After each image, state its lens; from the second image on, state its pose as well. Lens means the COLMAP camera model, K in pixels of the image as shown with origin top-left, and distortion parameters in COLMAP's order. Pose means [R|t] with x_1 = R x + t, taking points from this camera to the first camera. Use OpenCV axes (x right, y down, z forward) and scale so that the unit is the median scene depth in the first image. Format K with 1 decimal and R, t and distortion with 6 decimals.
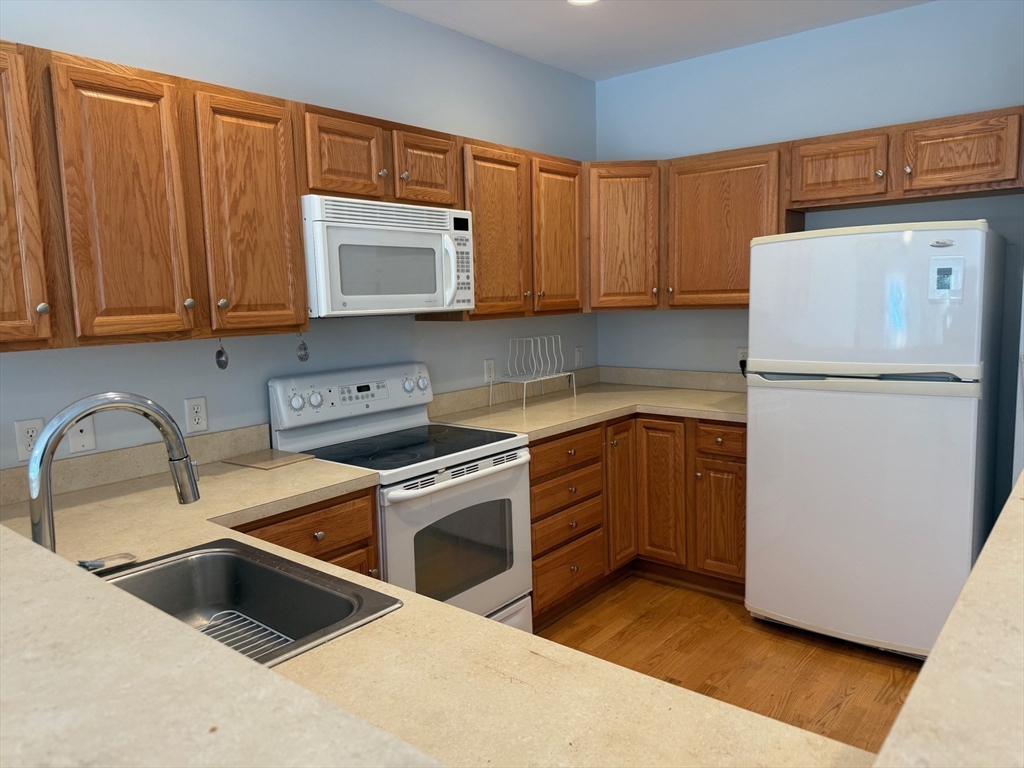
lens RADIAL K [[719.2, 0, 509.6], [0, 719.2, 380.4], [0, 0, 1]] dist [0.103096, -0.152119]
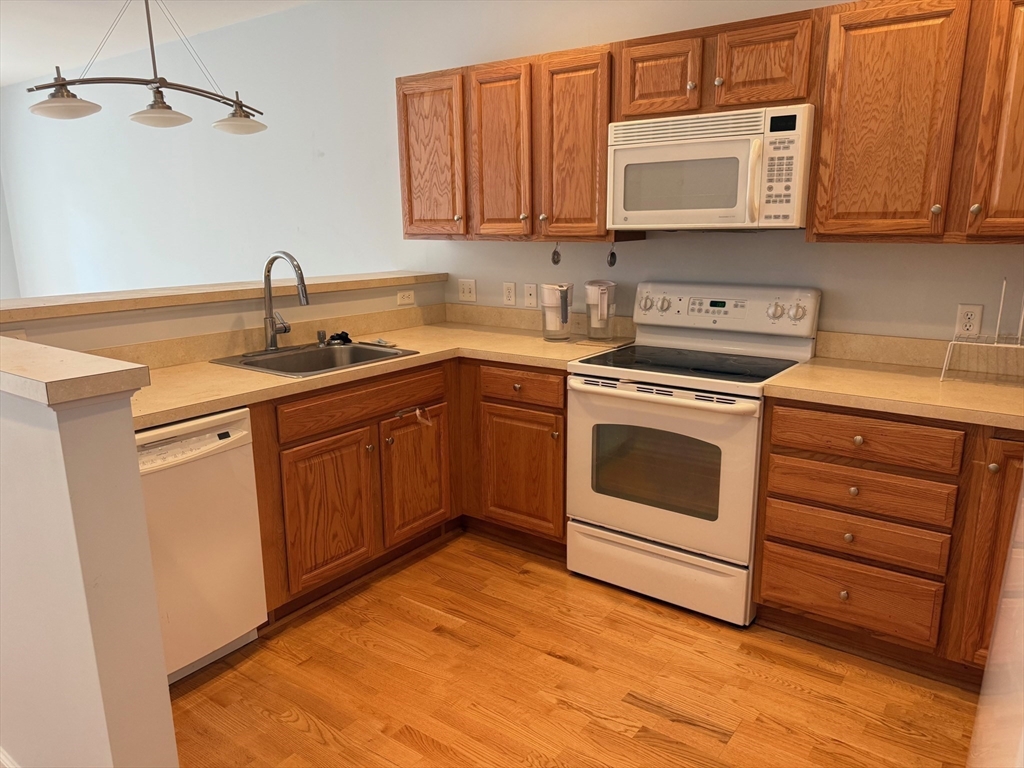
lens RADIAL K [[734.0, 0, 512.0], [0, 734.0, 384.0], [0, 0, 1]] dist [0.137514, -0.247409]
pose [[0.061921, 0.241069, -0.968531, 0.817022], [-0.114152, 0.965735, 0.233076, -0.090176], [0.991532, 0.096128, 0.087318, 0.637397]]
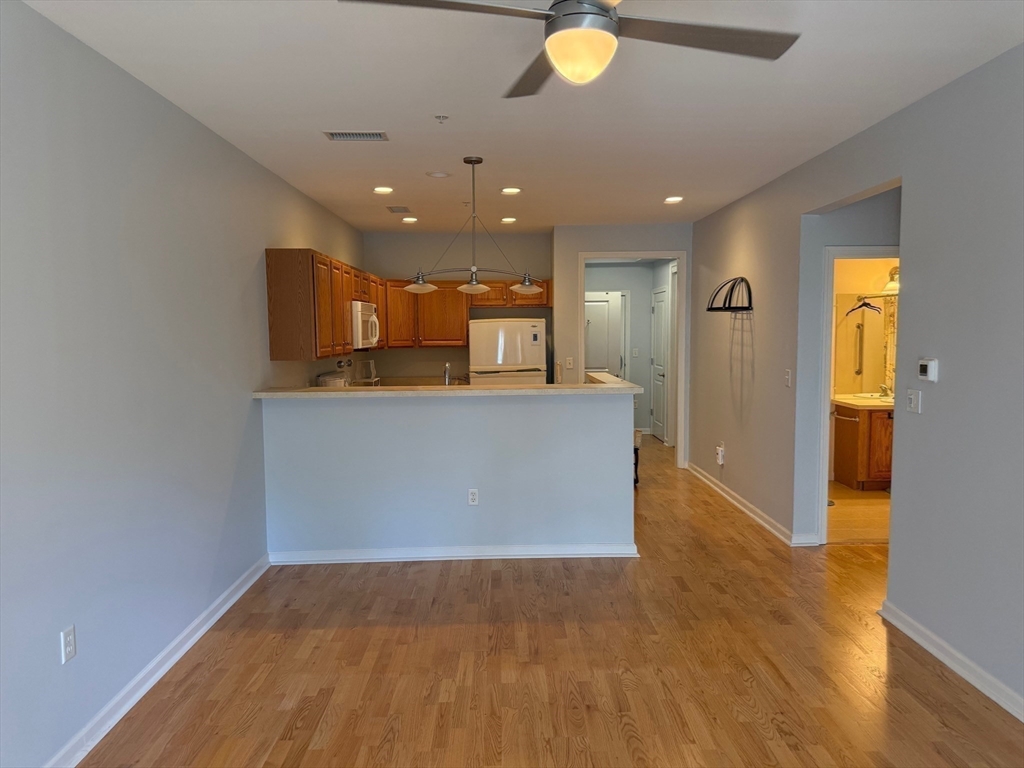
lens RADIAL K [[734.0, 0, 512.0], [0, 734.0, 384.0], [0, 0, 1]] dist [0.137514, -0.247409]
pose [[0.755648, -0.027546, 0.654399, -1.309143], [0.066627, 0.997165, -0.034961, 0.136630], [-0.651581, 0.070019, 0.755341, -1.087240]]
